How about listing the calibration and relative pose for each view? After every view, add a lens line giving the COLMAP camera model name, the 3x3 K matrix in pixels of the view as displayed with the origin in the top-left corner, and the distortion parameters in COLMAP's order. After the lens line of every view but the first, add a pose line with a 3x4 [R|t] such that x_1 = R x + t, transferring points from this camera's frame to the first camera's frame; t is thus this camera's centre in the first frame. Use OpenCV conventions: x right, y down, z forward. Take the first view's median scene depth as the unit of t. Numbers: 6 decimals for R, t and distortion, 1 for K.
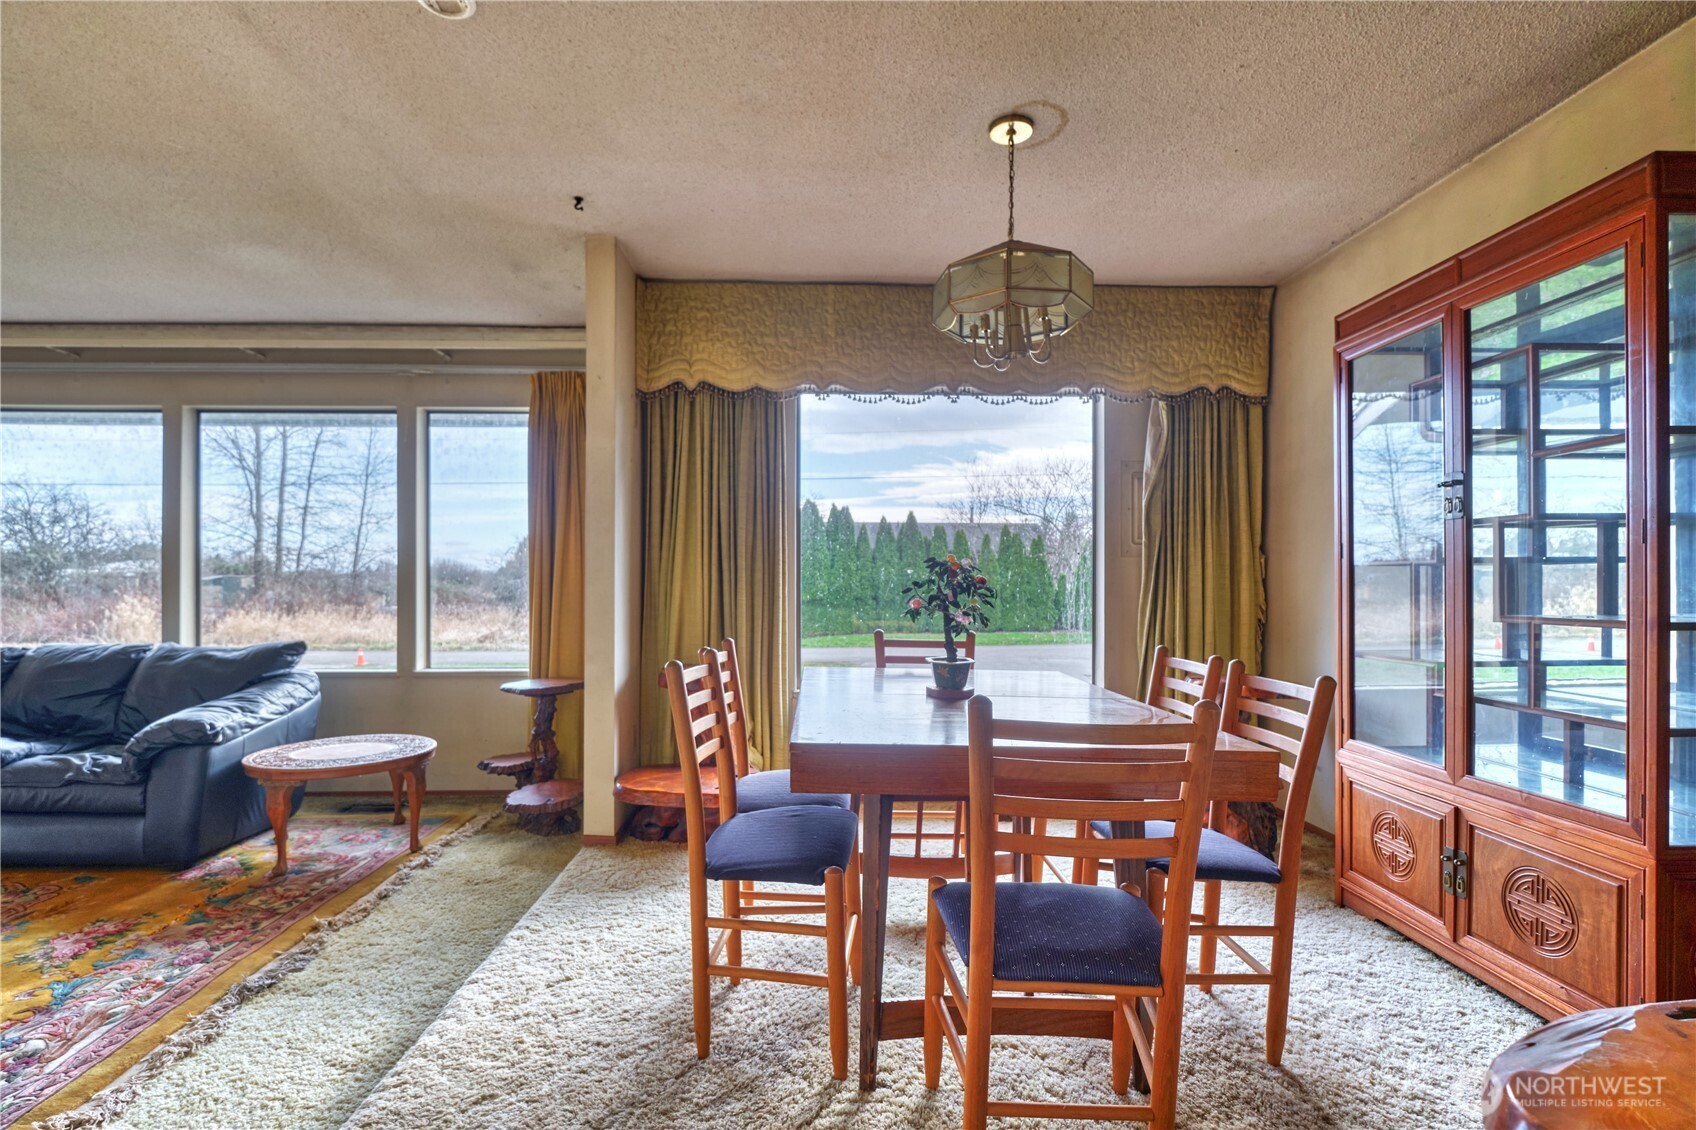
lens RADIAL K [[780.0, 0, 835.9], [0, 780.0, 571.8], [0, 0, 1]] dist [-0.001187, -0.001077]
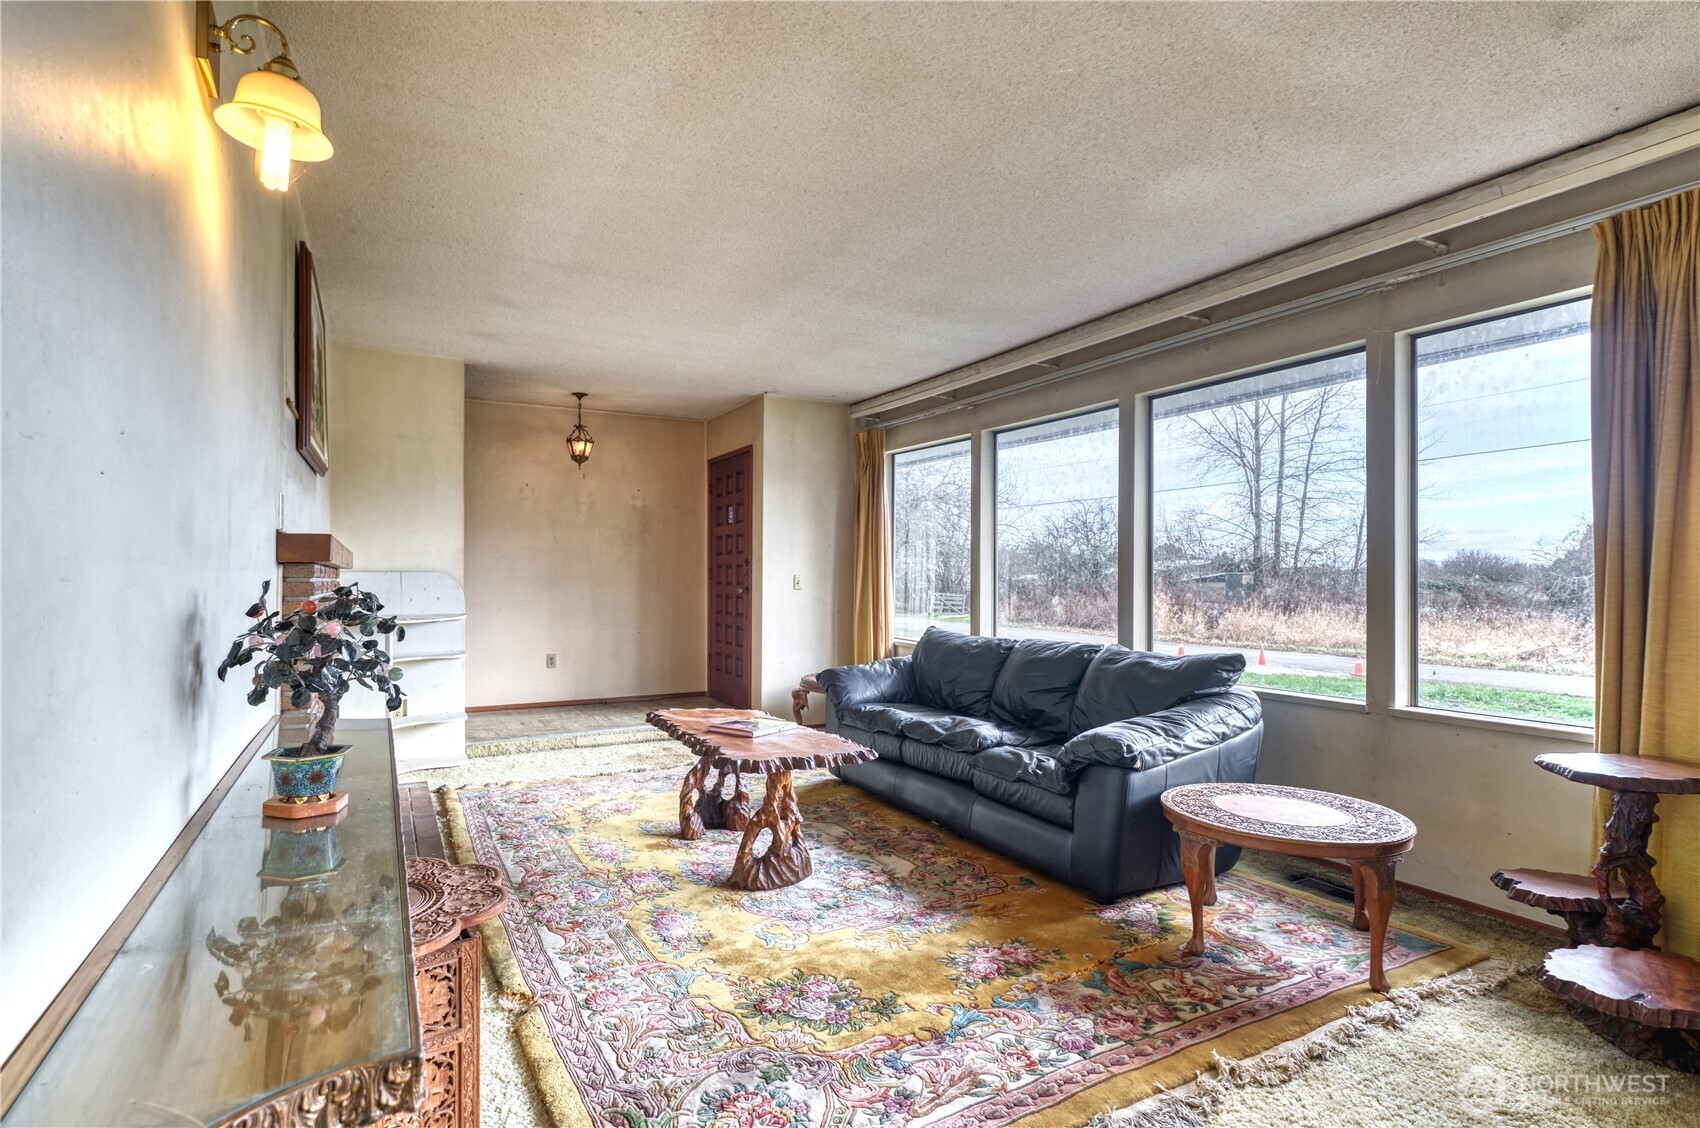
lens RADIAL K [[821.9, 0, 844.4], [0, 821.9, 578.5], [0, 0, 1]] dist [0.008782, -0.008721]
pose [[0.434058, 0.001656, -0.900883, -0.103923], [0.010216, 0.999925, 0.006761, 0.000406], [0.900827, -0.012138, 0.434009, 0.284275]]
